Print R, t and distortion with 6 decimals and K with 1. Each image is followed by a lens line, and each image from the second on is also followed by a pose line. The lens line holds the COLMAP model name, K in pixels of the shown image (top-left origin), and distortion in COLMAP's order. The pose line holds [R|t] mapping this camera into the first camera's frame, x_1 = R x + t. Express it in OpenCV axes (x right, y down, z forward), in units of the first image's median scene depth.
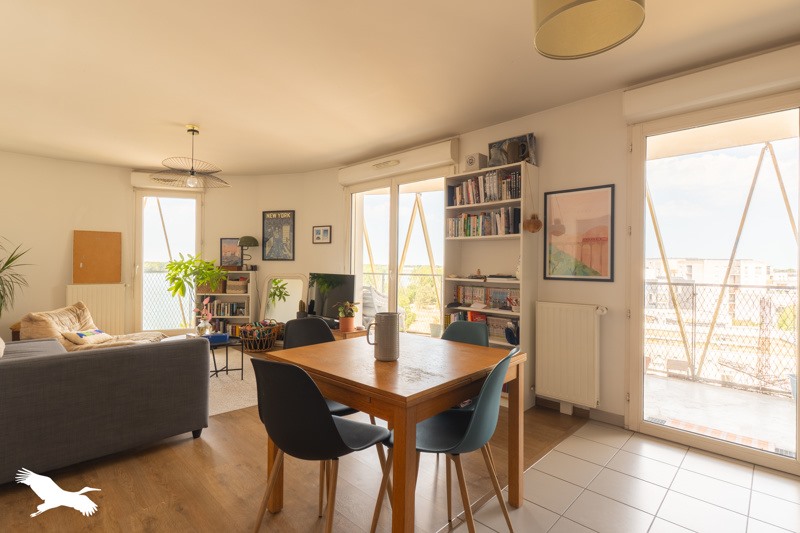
lens RADIAL K [[384.1, 0, 402.3], [0, 384.1, 266.9], [0, 0, 1]] dist [0.005581, 0.000925]
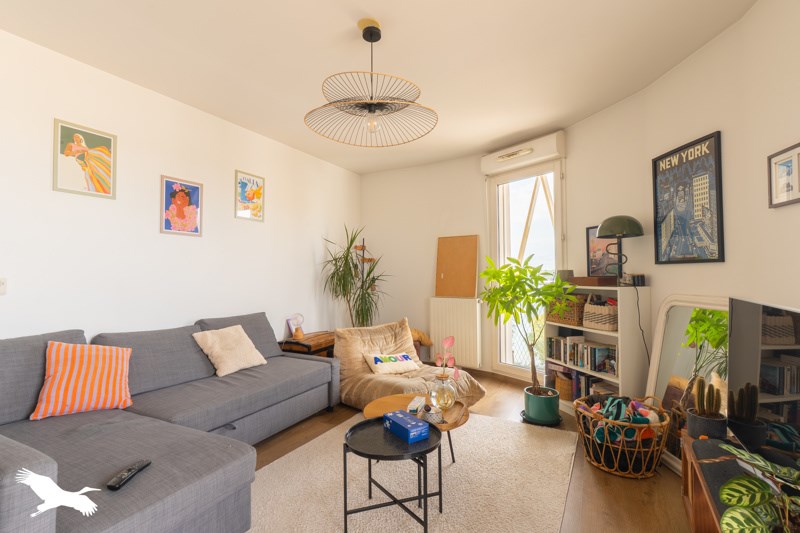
lens RADIAL K [[384.1, 0, 401.7], [0, 384.1, 261.4], [0, 0, 1]] dist [0.005581, 0.000925]
pose [[0.291894, -0.038001, -0.955695, -0.009803], [0.003359, 0.999245, -0.038706, -0.003353], [0.956445, 0.008088, 0.291801, 0.584055]]
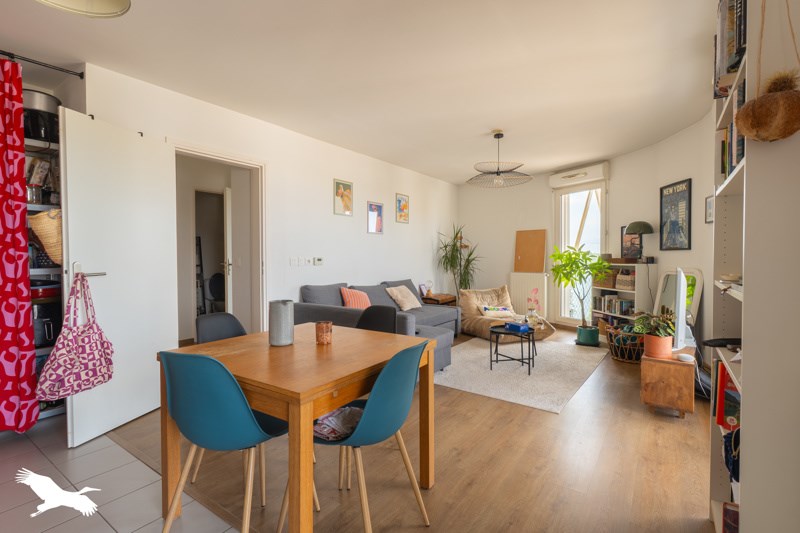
lens RADIAL K [[384.1, 0, 400.5], [0, 384.1, 261.7], [0, 0, 1]] dist [0.005581, 0.000925]
pose [[0.160743, 0.006699, -0.986974, 0.331711], [-0.000278, 0.999977, 0.006742, 0.000908], [0.986996, -0.000809, 0.160741, 0.360233]]
